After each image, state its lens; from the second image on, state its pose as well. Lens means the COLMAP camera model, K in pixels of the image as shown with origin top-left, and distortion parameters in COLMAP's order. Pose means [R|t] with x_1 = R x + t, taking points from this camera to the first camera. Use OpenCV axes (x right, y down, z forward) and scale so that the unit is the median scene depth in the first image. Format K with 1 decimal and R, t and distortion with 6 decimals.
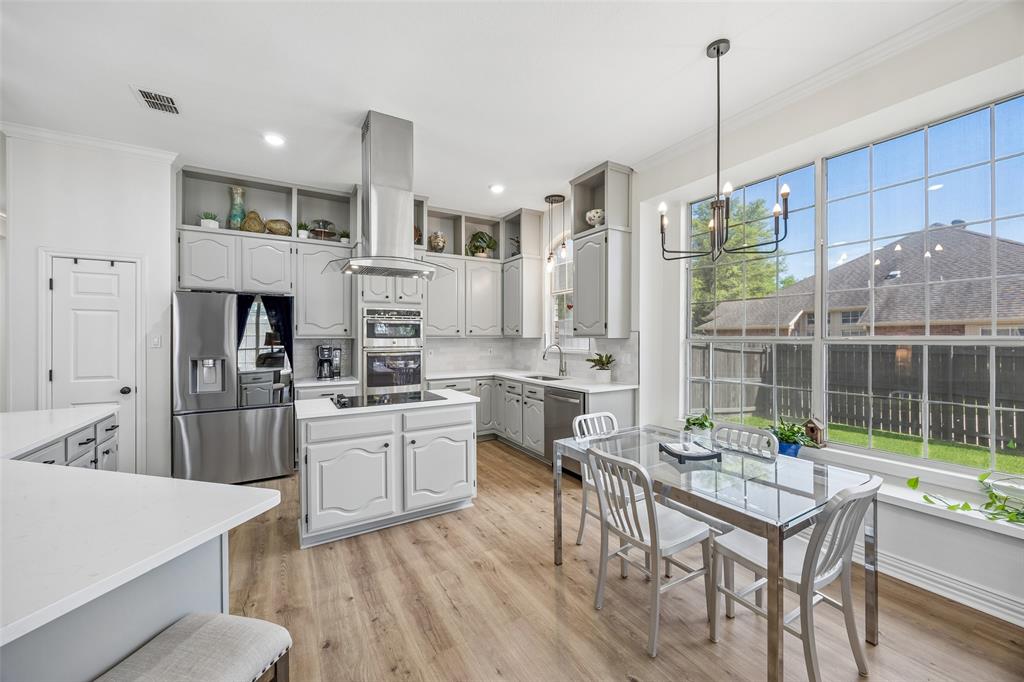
lens RADIAL K [[387.1, 0, 512.0], [0, 387.1, 341.0], [0, 0, 1]] dist [-0.001698, -0.000041]
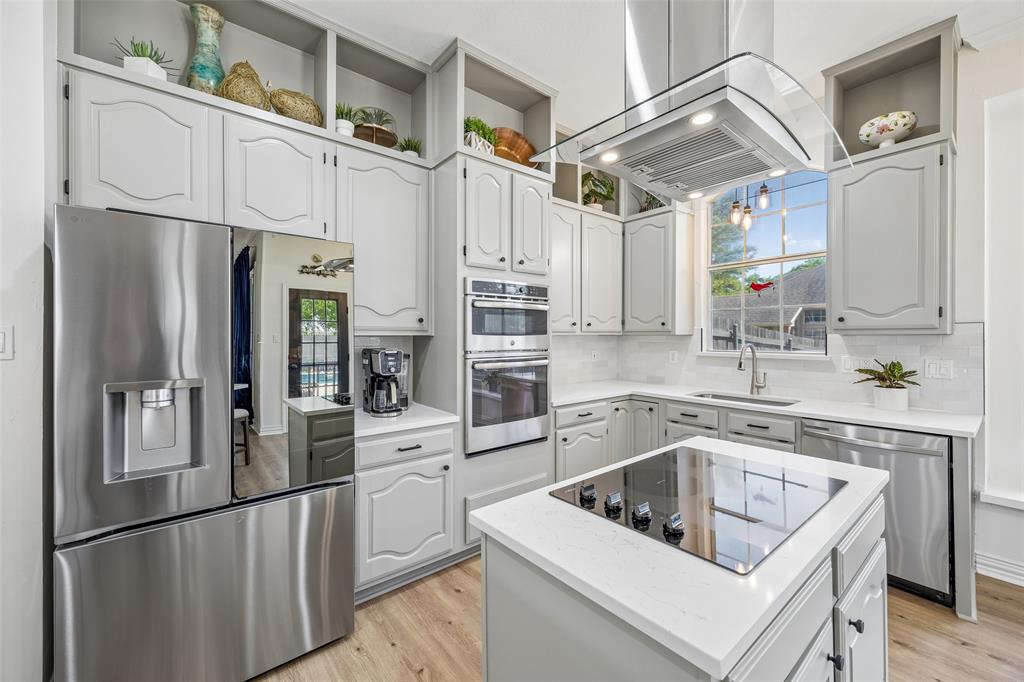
lens RADIAL K [[404.7, 0, 512.0], [0, 404.7, 341.0], [0, 0, 1]] dist [0.000348, 0.000016]
pose [[0.988047, -0.003289, 0.154121, -0.391892], [0.002674, 0.999988, 0.004195, -0.001477], [-0.154132, -0.003733, 0.988043, 0.427338]]
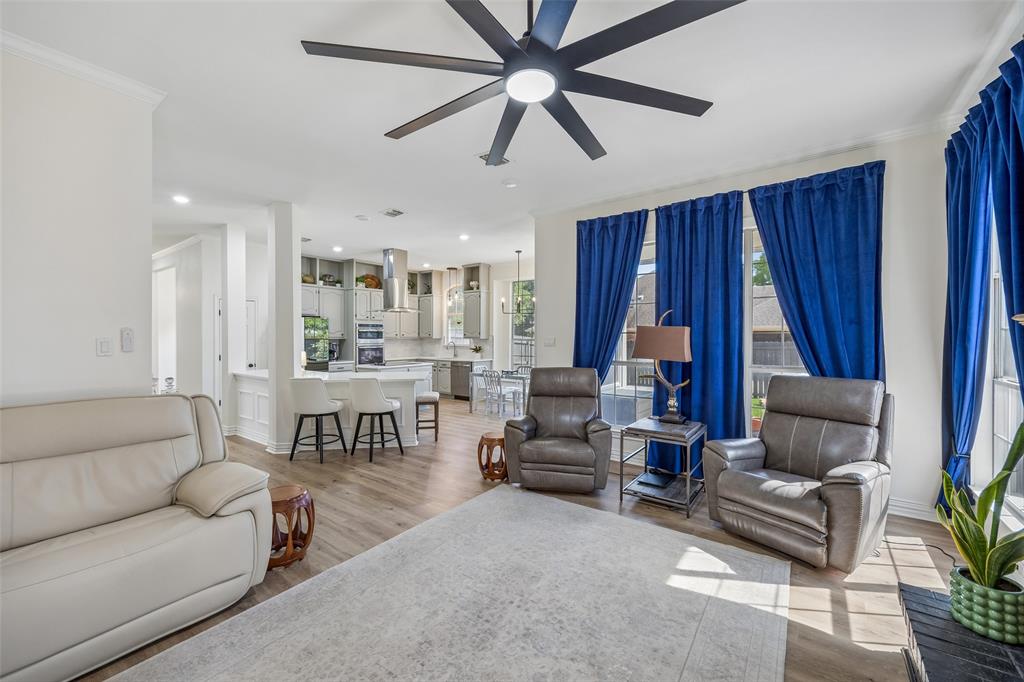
lens RADIAL K [[404.7, 0, 512.0], [0, 404.7, 341.0], [0, 0, 1]] dist [0.000348, 0.000016]
pose [[0.922376, -0.003833, 0.386275, -0.430137], [0.003364, 0.999993, 0.001890, 0.001637], [-0.386280, -0.000444, 0.922382, -1.095700]]
